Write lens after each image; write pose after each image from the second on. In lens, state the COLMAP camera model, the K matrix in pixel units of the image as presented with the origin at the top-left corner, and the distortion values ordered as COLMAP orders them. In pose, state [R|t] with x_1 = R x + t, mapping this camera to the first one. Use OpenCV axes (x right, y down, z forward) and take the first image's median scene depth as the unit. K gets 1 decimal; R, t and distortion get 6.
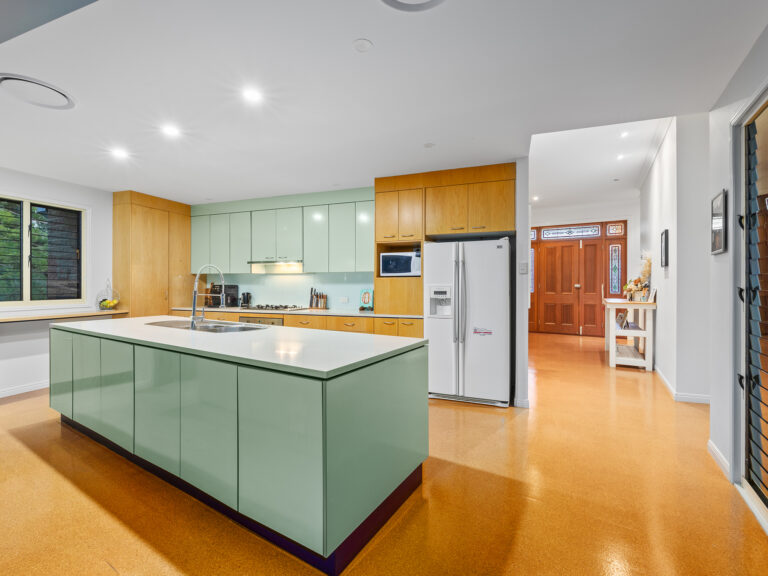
lens RADIAL K [[346.8, 0, 382.4], [0, 346.8, 286.9], [0, 0, 1]] dist [-0.001979, -0.000179]
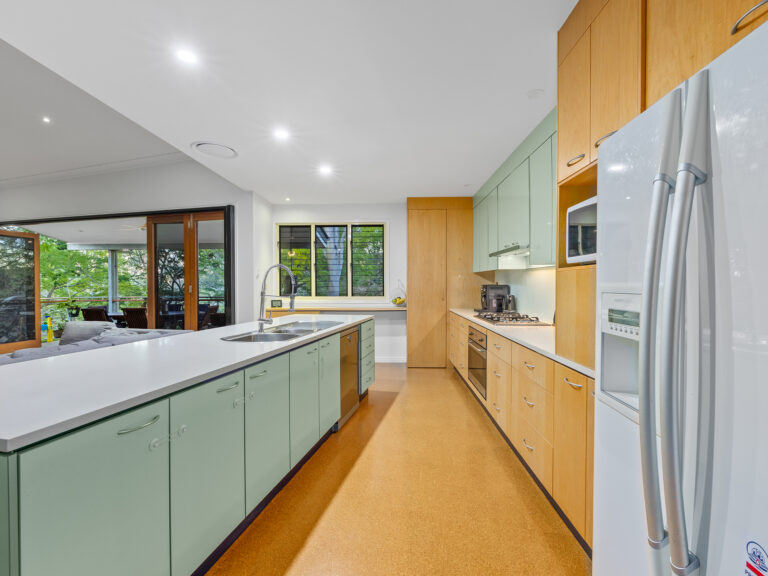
lens RADIAL K [[346.8, 0, 382.4], [0, 346.8, 286.9], [0, 0, 1]] dist [-0.001979, -0.000179]
pose [[0.319610, 0.007456, -0.947520, 0.311799], [-0.001710, 0.999972, 0.007292, -0.006958], [0.947548, -0.000711, 0.319614, 0.655565]]
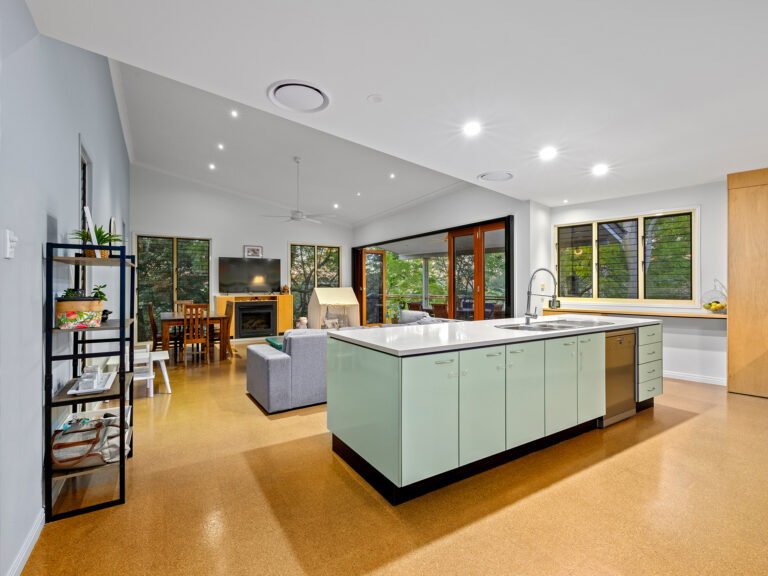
lens RADIAL K [[362.5, 0, 382.4], [0, 362.5, 287.1], [0, 0, 1]] dist [0.000043, -0.000188]
pose [[-0.434912, 0.005218, -0.900458, 0.499426], [-0.001380, 0.999978, 0.006462, -0.007351], [0.900472, 0.004053, -0.434895, 0.706705]]
